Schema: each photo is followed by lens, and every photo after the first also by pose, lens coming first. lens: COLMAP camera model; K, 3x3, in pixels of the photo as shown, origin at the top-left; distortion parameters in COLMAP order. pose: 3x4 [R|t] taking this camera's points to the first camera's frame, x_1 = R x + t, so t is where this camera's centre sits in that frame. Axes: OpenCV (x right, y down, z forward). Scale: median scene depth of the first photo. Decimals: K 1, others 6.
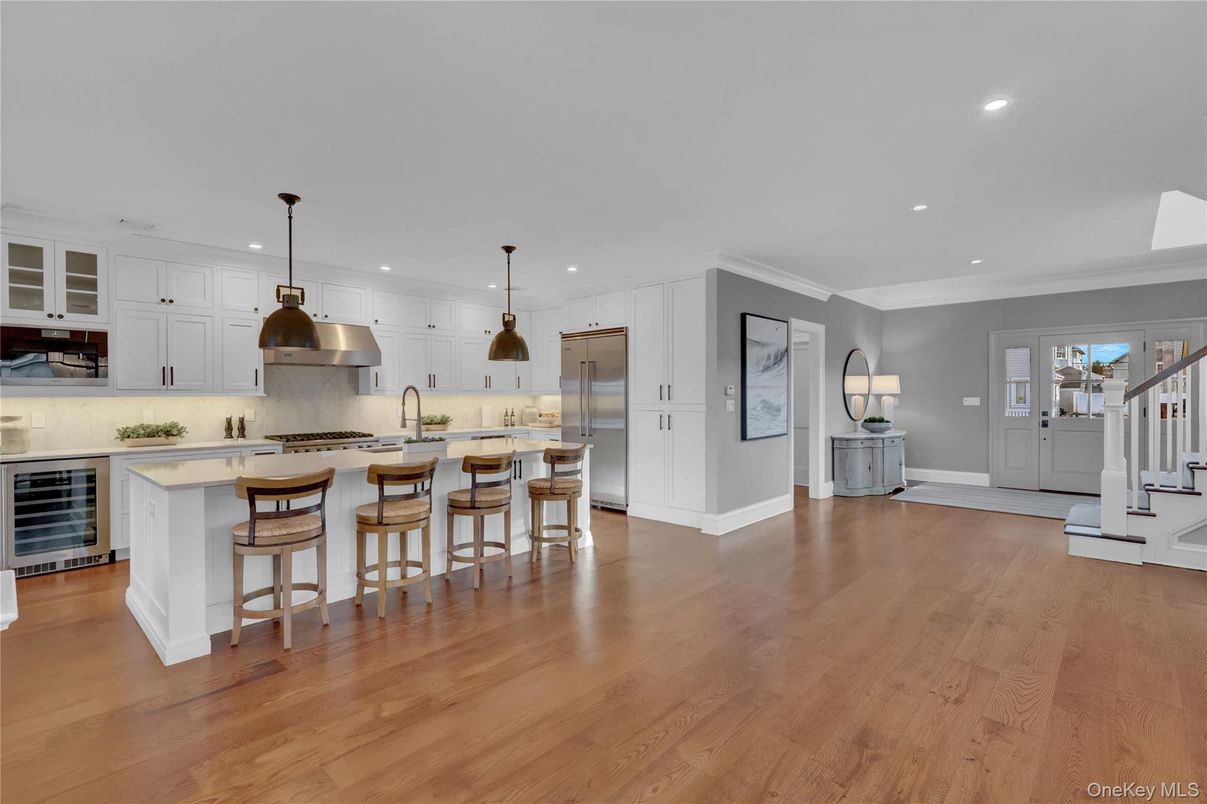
lens RADIAL K [[583.1, 0, 603.5], [0, 583.1, 402.0], [0, 0, 1]] dist [0.000334, -0.000153]
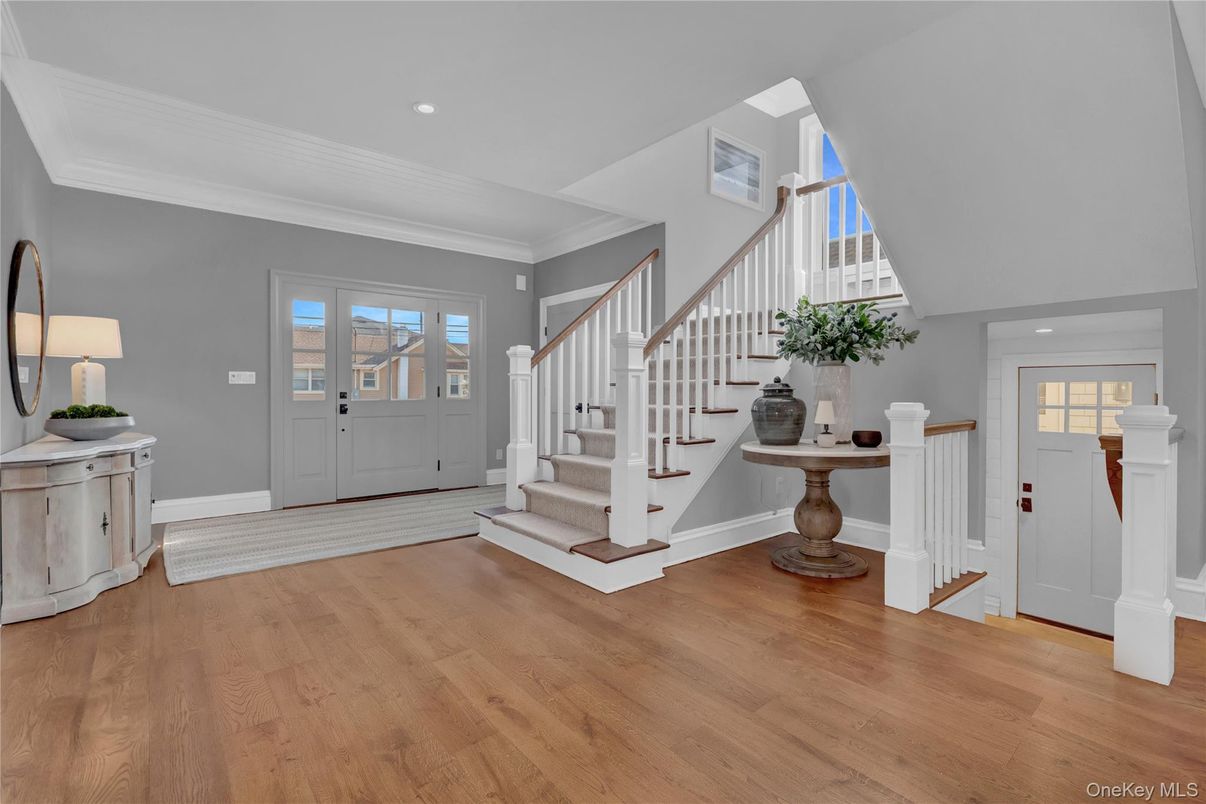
lens RADIAL K [[559.6, 0, 606.2], [0, 559.6, 399.6], [0, 0, 1]] dist [-0.001656, -0.000205]
pose [[0.146221, -0.010043, 0.989201, 0.108790], [0.013037, 0.999881, 0.008225, 0.023403], [-0.989166, 0.011693, 0.146335, 0.559815]]
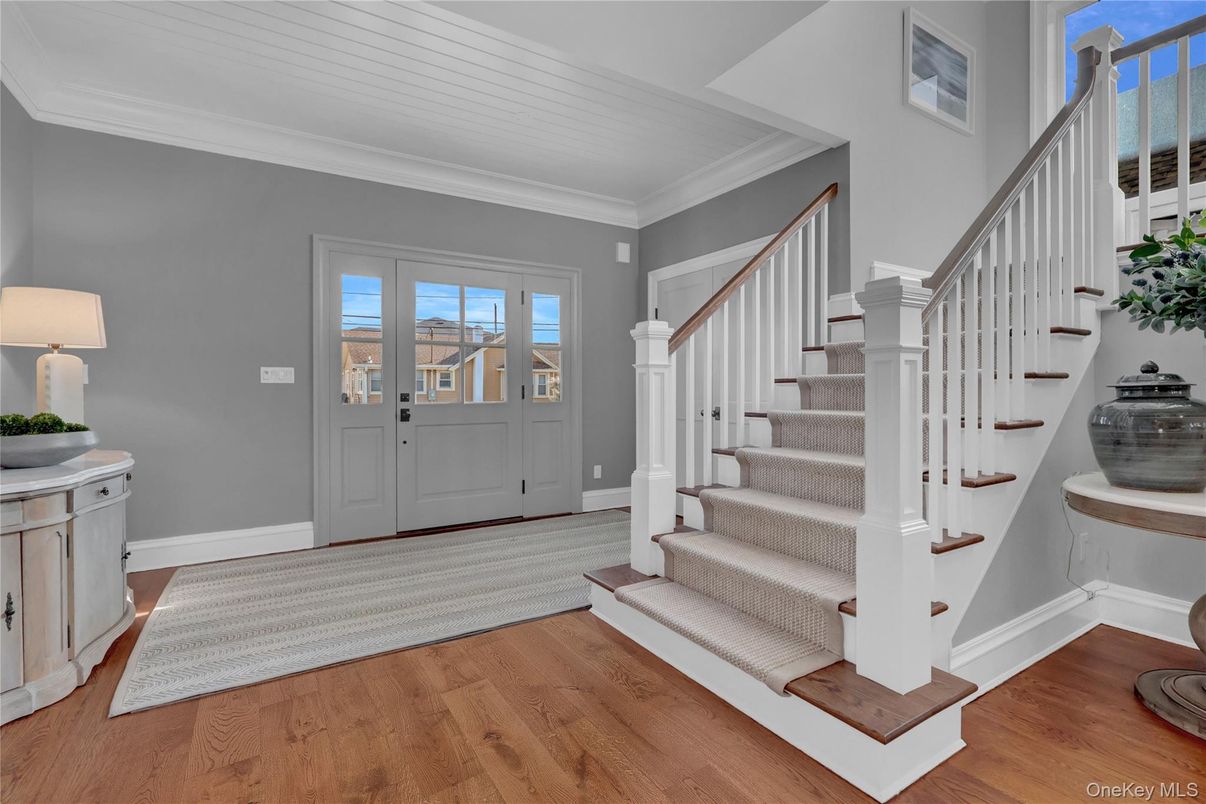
lens RADIAL K [[562.3, 0, 605.7], [0, 562.3, 396.7], [0, 0, 1]] dist [0.000611, -0.000078]
pose [[0.268523, -0.006141, 0.963254, 0.277452], [0.016749, 0.999858, 0.001706, 0.021125], [-0.963128, 0.015675, 0.268588, 0.652233]]
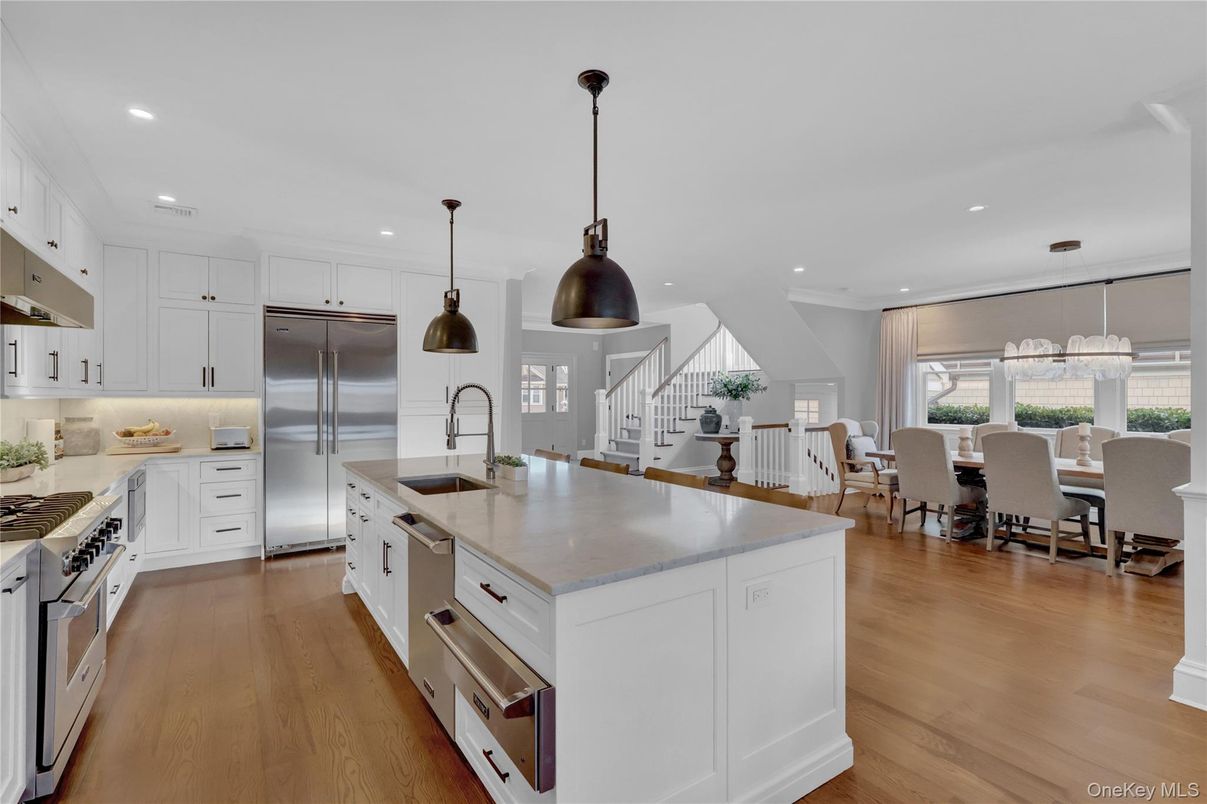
lens RADIAL K [[560.1, 0, 606.7], [0, 560.1, 399.6], [0, 0, 1]] dist [-0.001656, -0.000205]
pose [[0.238272, -0.005056, 0.971185, -0.523589], [0.016549, 0.999862, 0.001145, -0.004649], [-0.971057, 0.015799, 0.238323, 0.423604]]
